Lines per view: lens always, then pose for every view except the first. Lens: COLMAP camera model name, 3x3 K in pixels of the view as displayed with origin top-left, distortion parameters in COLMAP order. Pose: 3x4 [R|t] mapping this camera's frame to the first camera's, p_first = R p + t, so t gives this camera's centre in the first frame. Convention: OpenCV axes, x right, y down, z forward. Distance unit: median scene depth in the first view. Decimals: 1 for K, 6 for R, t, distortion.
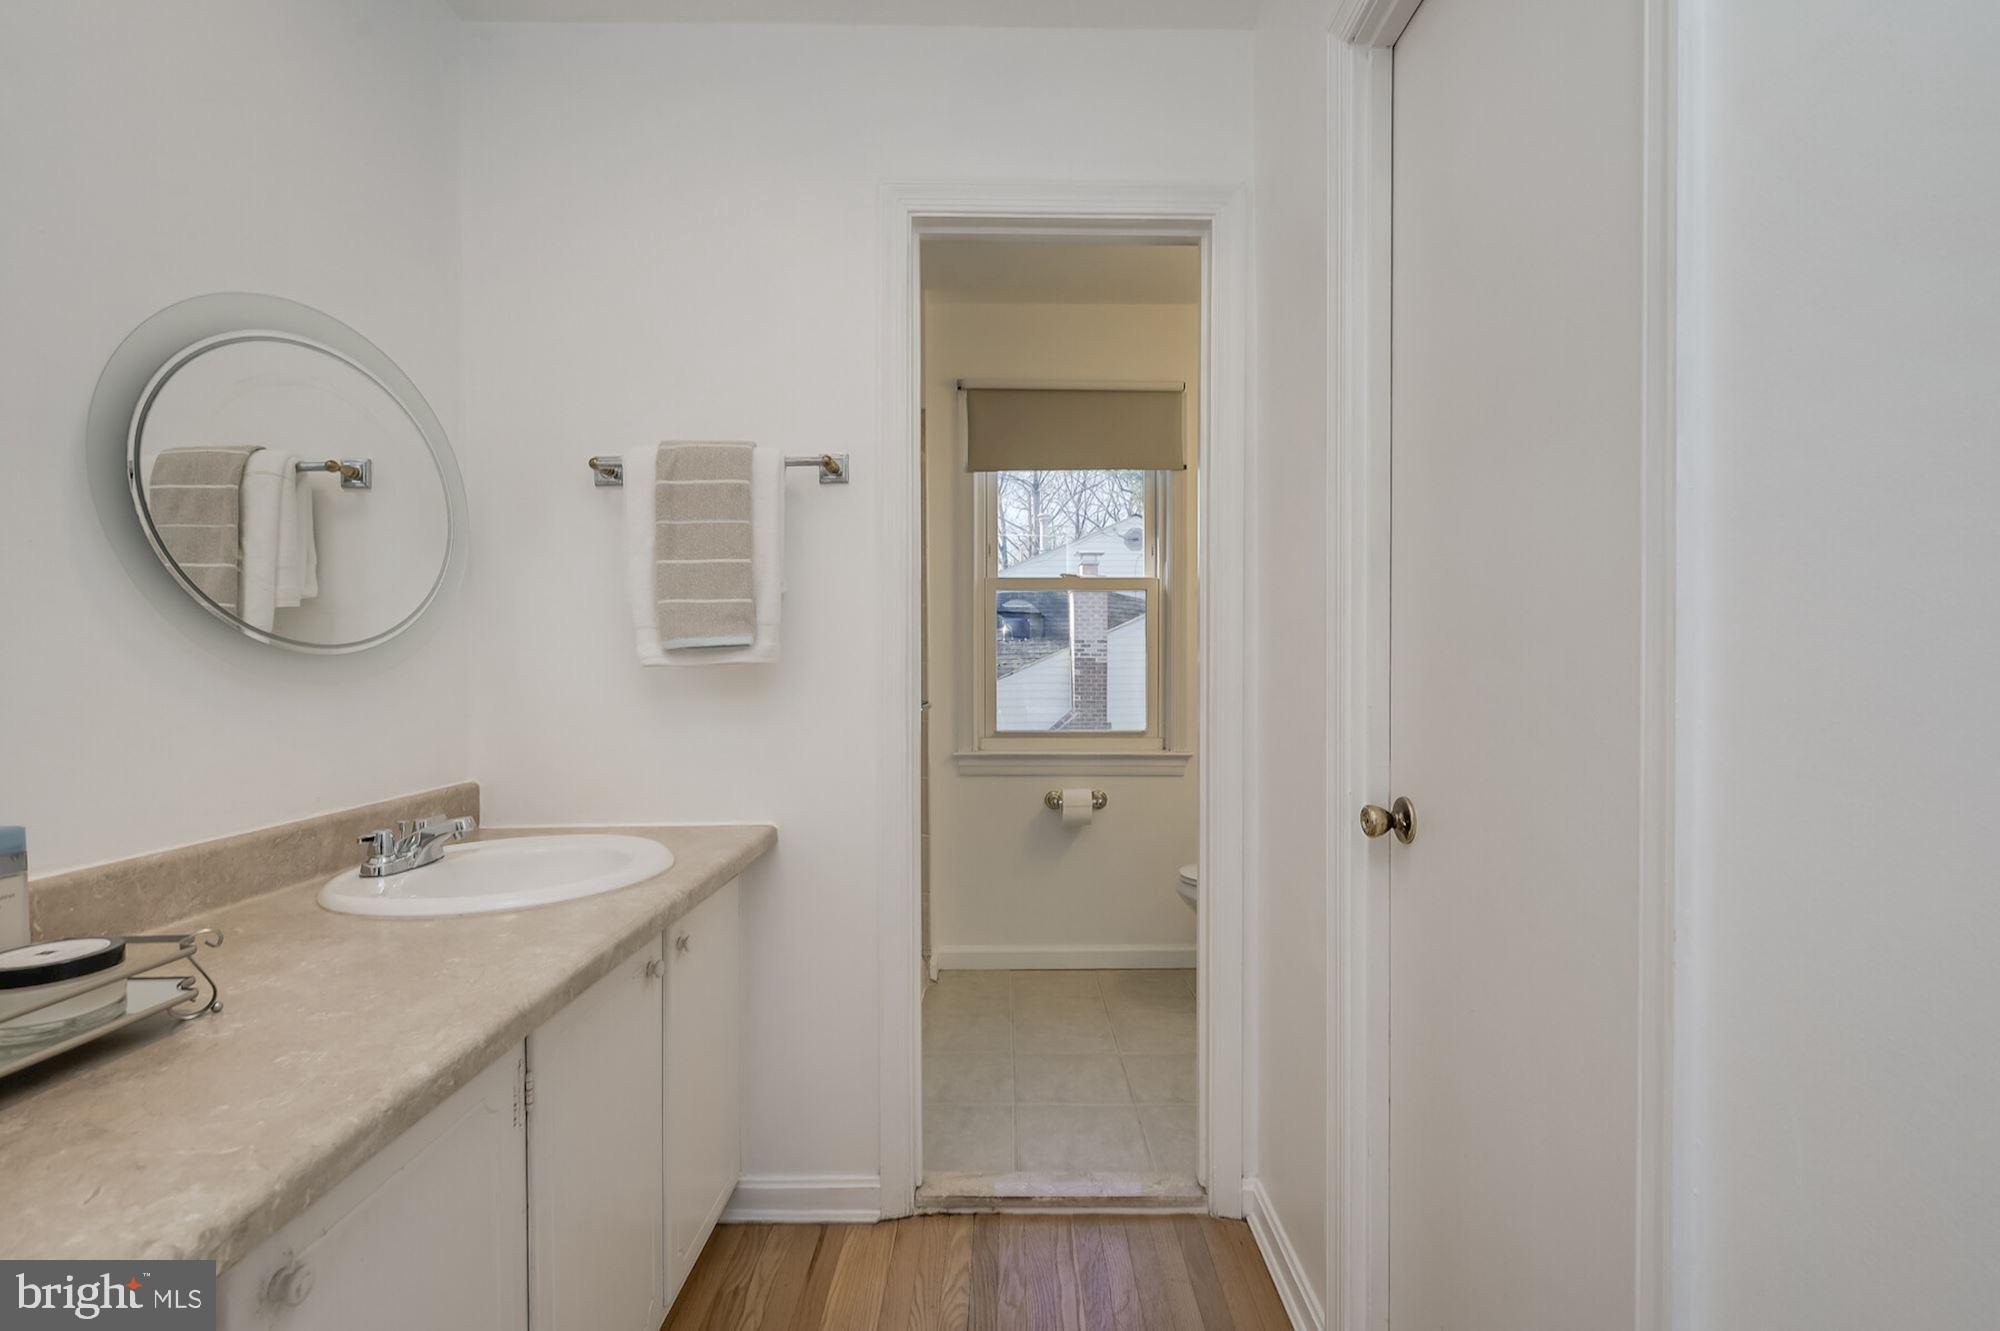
lens RADIAL K [[898.9, 0, 1007.1], [0, 898.9, 669.7], [0, 0, 1]] dist [-0.010673, 0.001376]
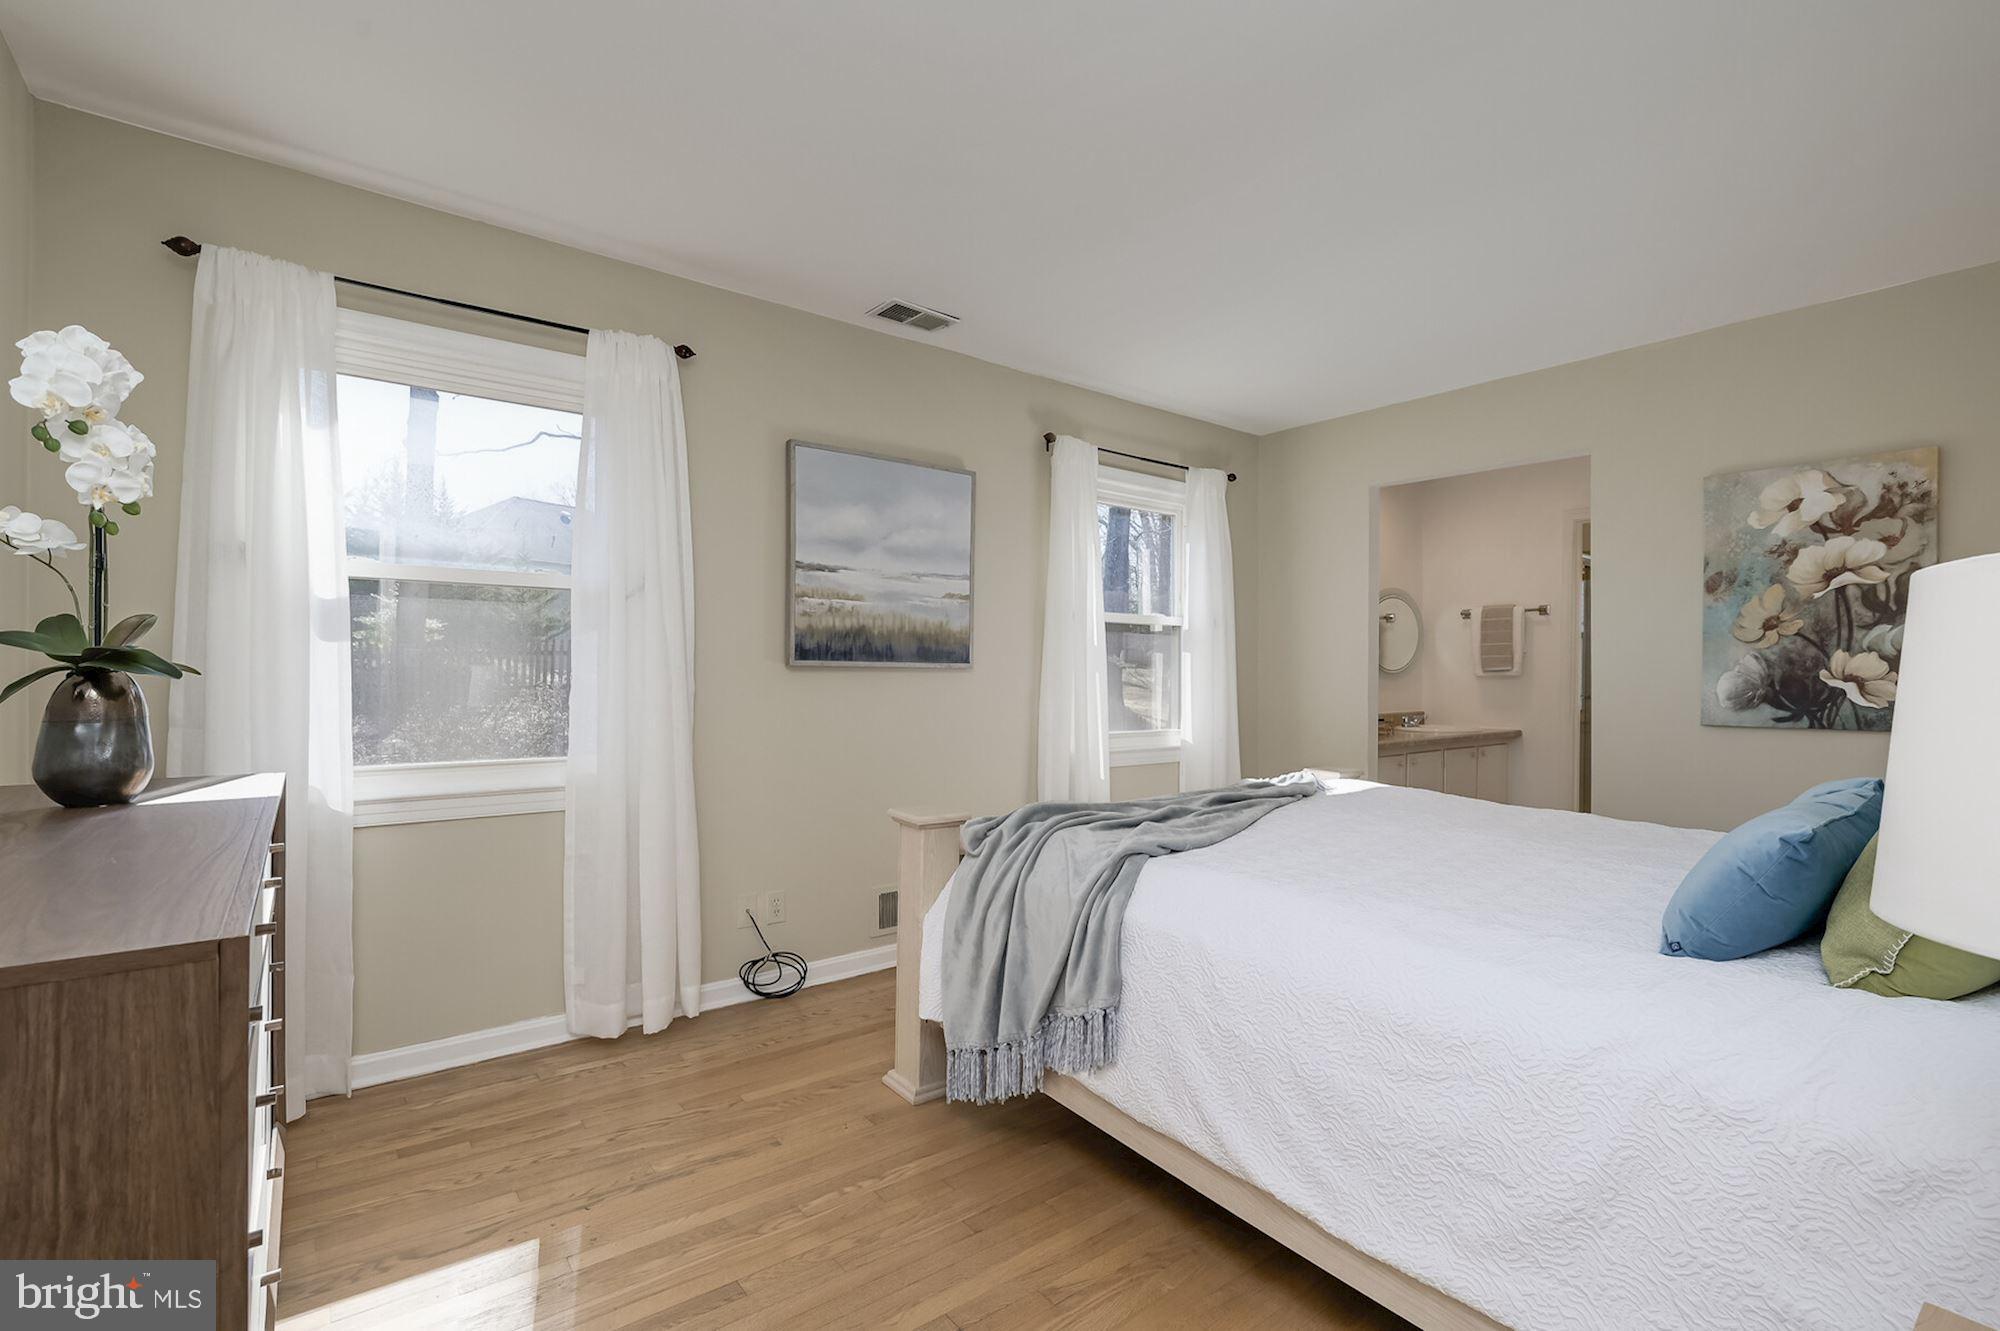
lens RADIAL K [[898.9, 0, 1003.8], [0, 898.9, 661.1], [0, 0, 1]] dist [-0.010673, 0.001376]
pose [[0.608910, 0.004900, -0.793224, 1.094125], [-0.005735, 0.999982, 0.001775, -0.053131], [0.793219, 0.003469, 0.608927, -2.267061]]
